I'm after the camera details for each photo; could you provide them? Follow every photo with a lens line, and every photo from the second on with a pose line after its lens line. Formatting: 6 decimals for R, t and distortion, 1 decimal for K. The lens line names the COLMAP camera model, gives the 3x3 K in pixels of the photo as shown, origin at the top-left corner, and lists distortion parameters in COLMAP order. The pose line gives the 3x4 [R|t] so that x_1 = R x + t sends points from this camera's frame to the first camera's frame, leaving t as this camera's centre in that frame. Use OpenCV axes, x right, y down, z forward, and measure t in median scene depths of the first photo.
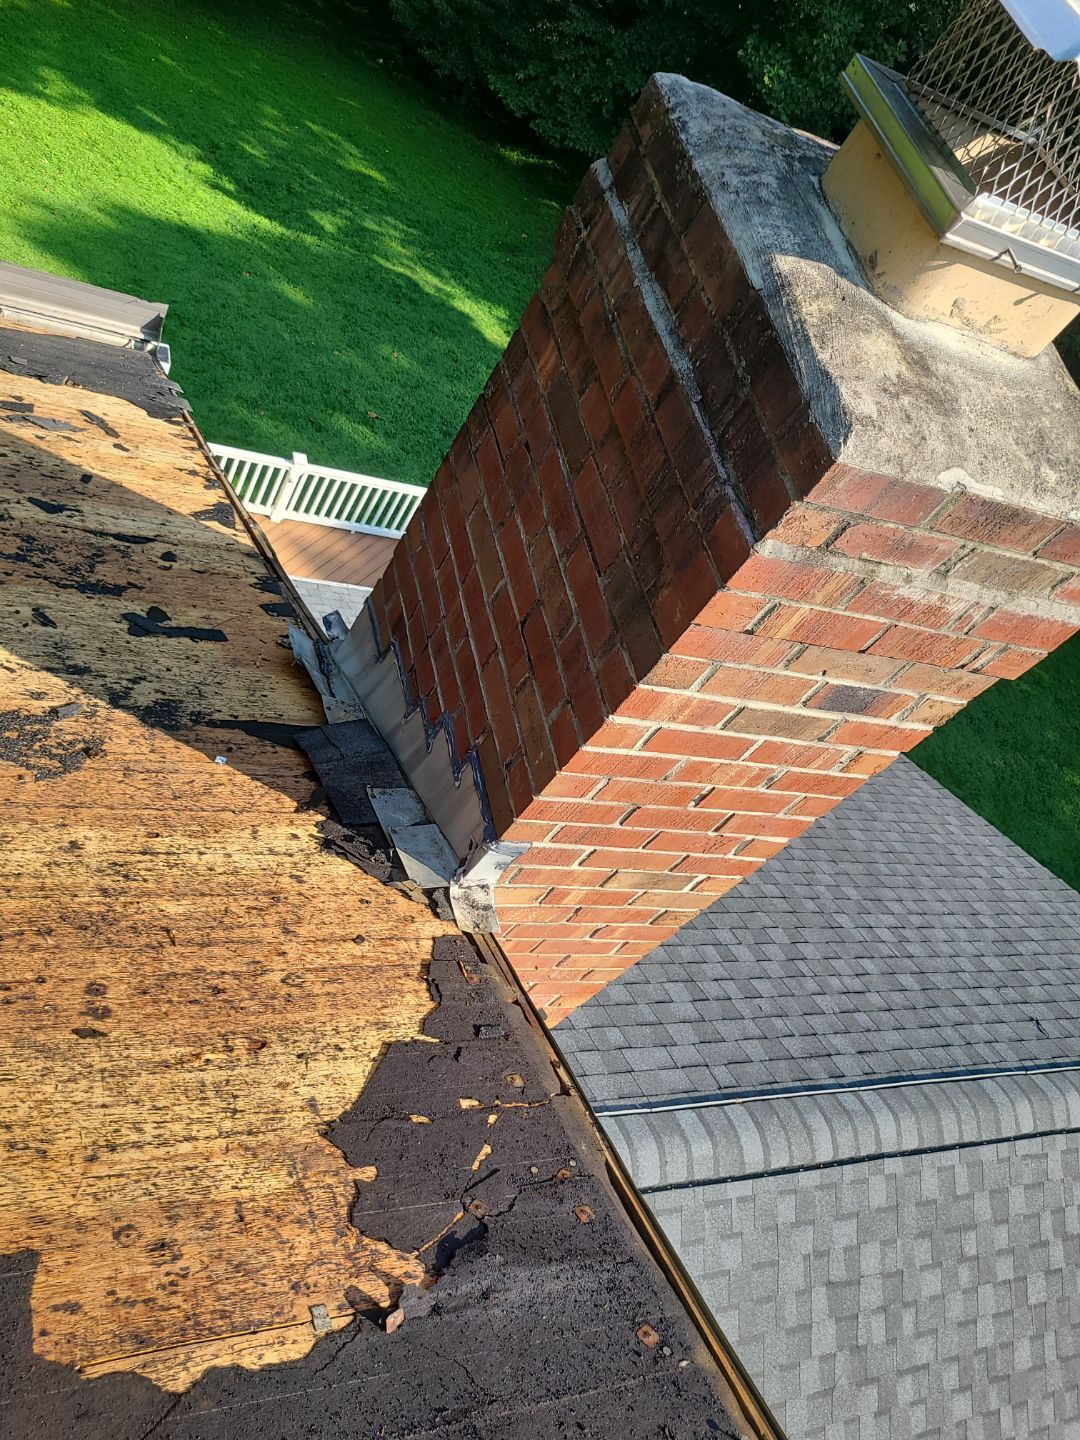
lens RADIAL K [[1120.9, 0, 563.6], [0, 1120.9, 742.6], [0, 0, 1]] dist [0.042895, -0.025052]
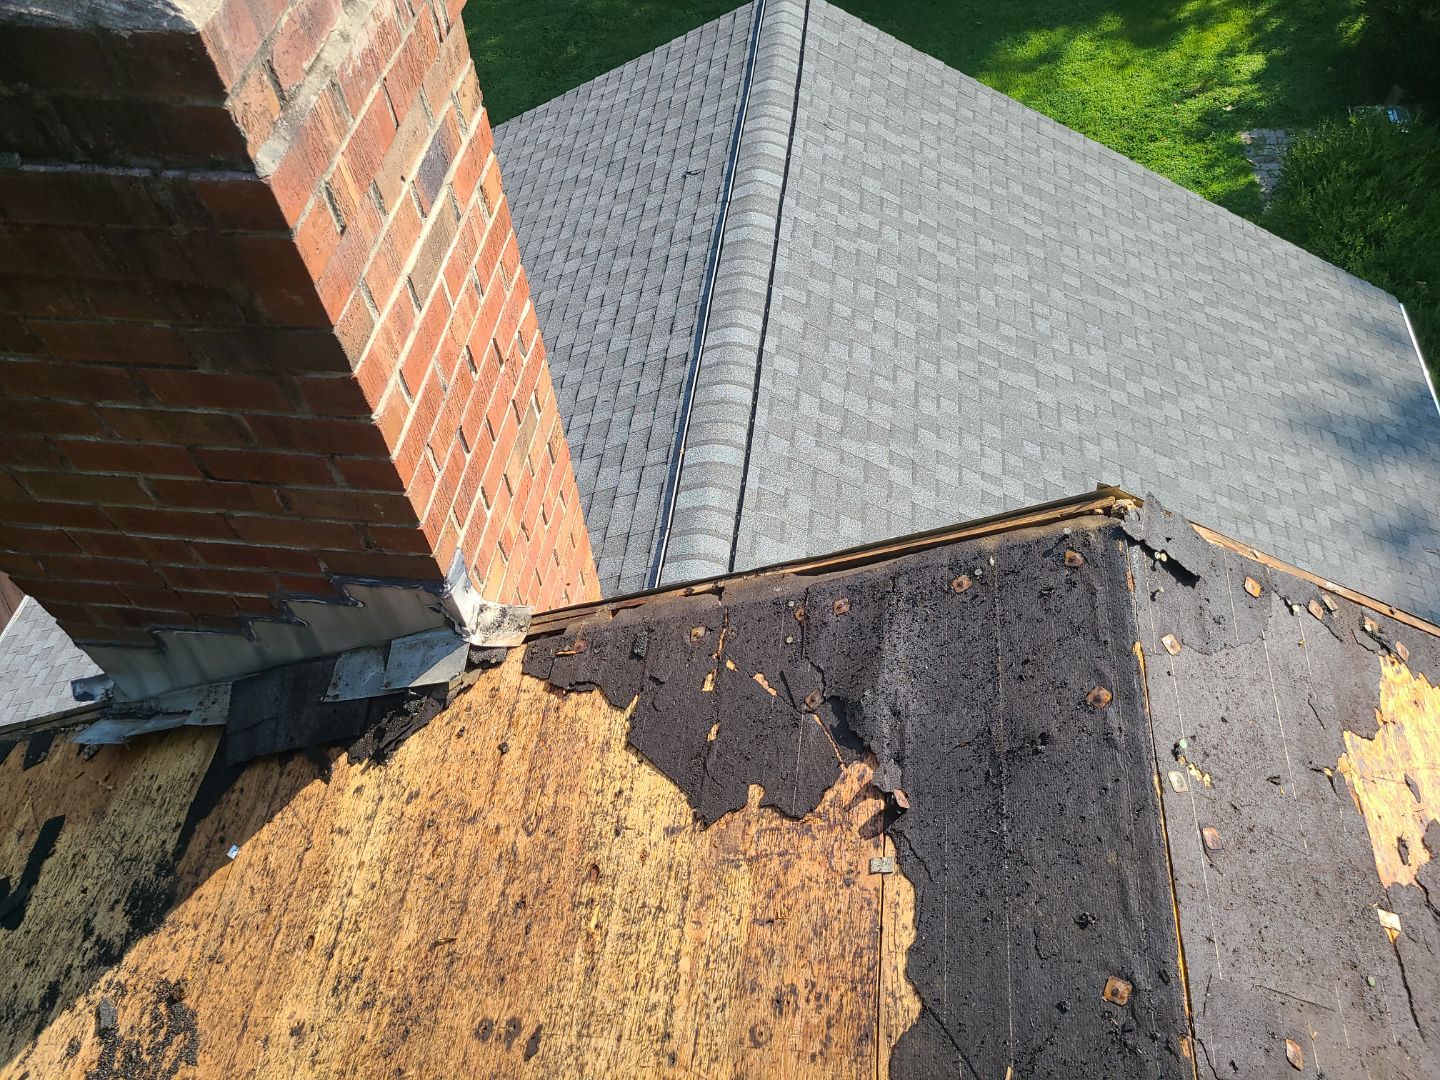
lens RADIAL K [[1055.7, 0, 704.6], [0, 1055.7, 533.7], [0, 0, 1]] dist [0.051430, -0.034941]
pose [[0.308699, -0.945091, 0.107276, -0.048903], [0.858051, 0.325370, 0.397343, -0.090805], [-0.410430, -0.030611, 0.911378, 0.100383]]
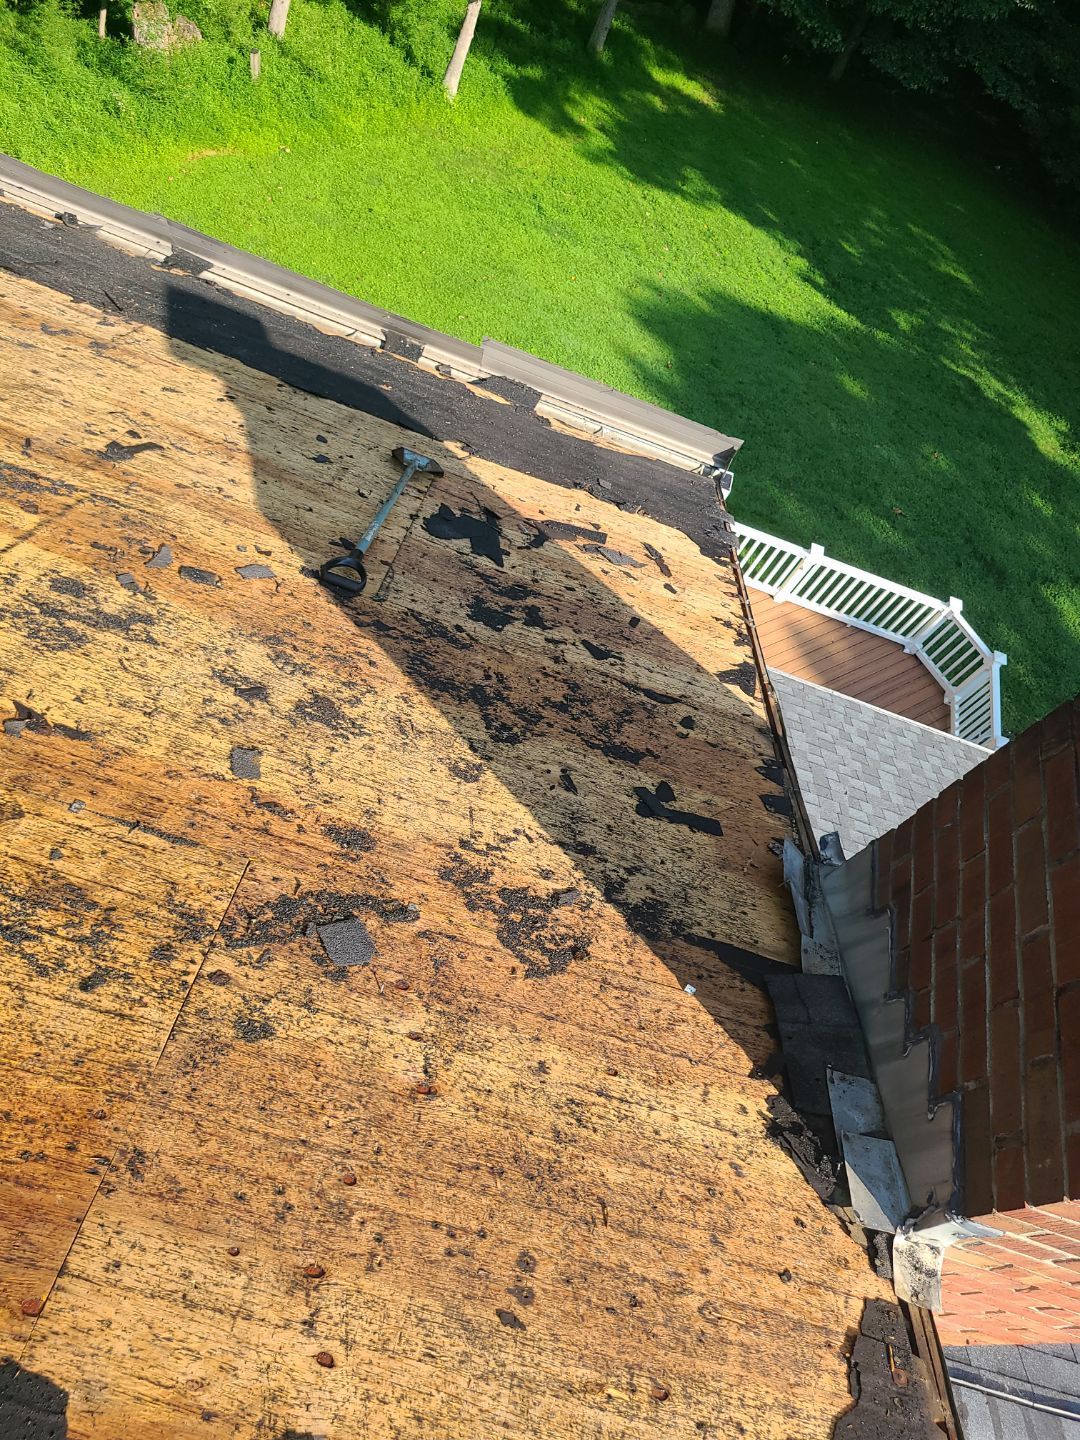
lens RADIAL K [[1055.7, 0, 574.3], [0, 1055.7, 762.3], [0, 0, 1]] dist [0.051430, -0.034941]
pose [[0.894032, 0.241683, -0.377222, -0.100770], [-0.249407, 0.967963, 0.029059, -0.201797], [0.372159, 0.068102, 0.925667, 0.086028]]
